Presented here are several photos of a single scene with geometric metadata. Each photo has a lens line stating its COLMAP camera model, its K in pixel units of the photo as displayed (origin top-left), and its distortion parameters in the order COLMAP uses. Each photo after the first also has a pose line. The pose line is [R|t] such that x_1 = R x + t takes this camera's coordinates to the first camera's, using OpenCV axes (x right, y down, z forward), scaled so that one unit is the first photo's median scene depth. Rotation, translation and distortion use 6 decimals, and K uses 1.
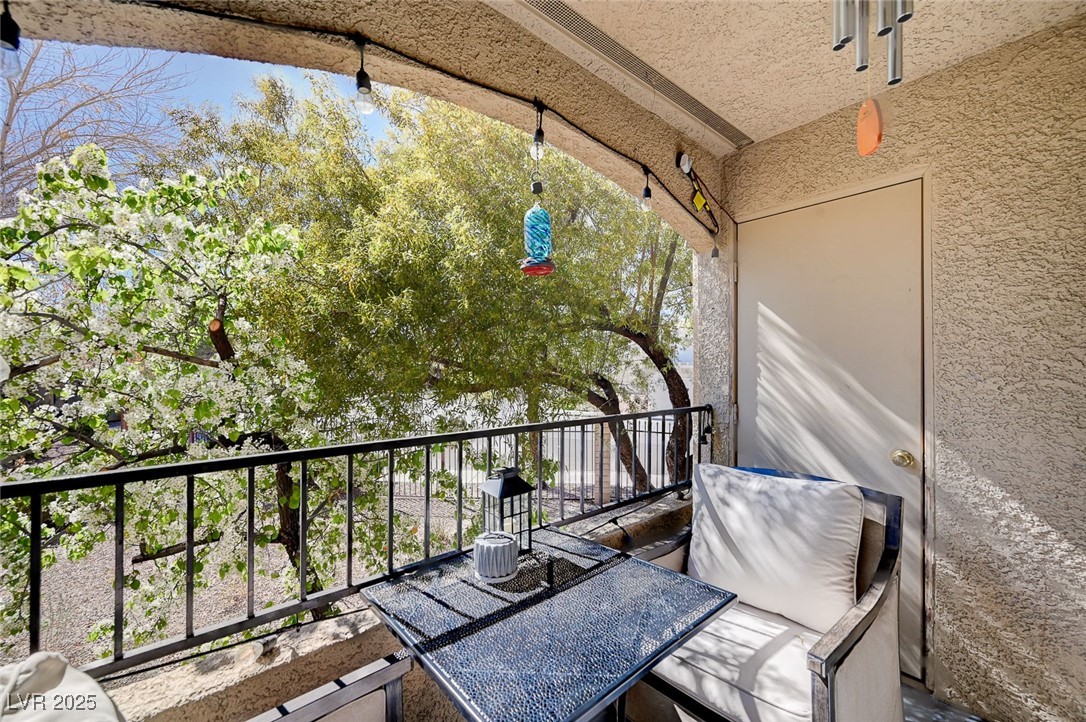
lens RADIAL K [[437.3, 0, 538.4], [0, 437.3, 364.0], [0, 0, 1]] dist [0.000676, 0.000333]
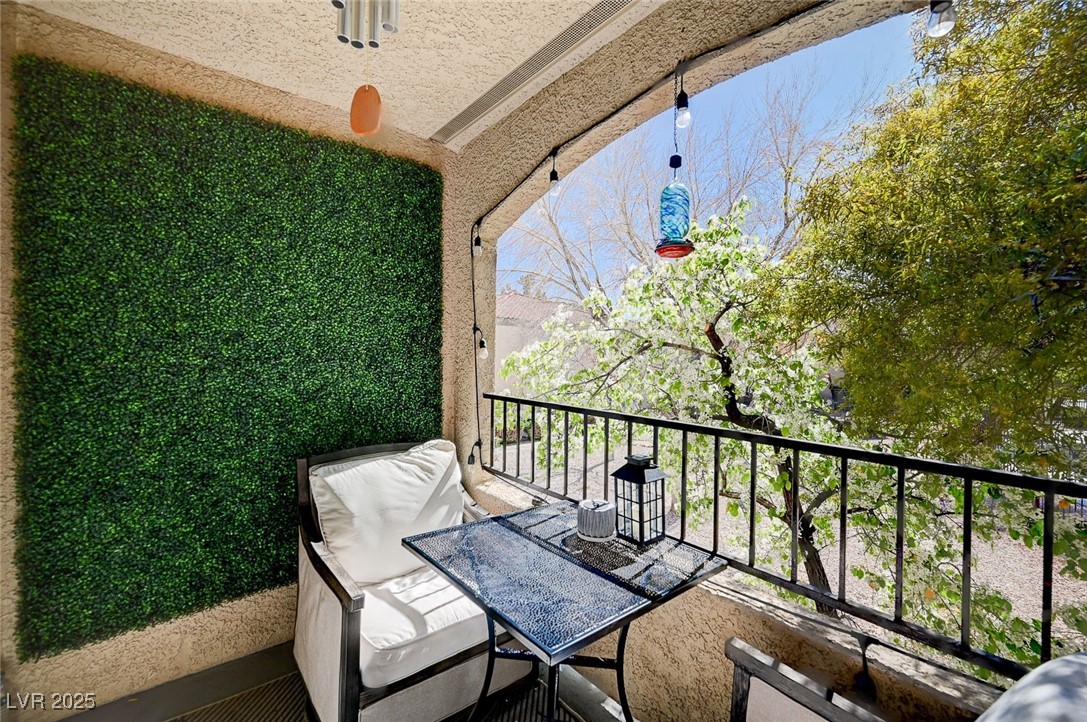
lens RADIAL K [[437.7, 0, 538.9], [0, 437.7, 364.0], [0, 0, 1]] dist [0.000676, 0.000333]
pose [[-0.023475, 0.025284, -0.999405, 1.009379], [-0.020594, 0.999456, 0.025769, -0.002546], [0.999512, 0.021186, -0.022942, 0.822629]]
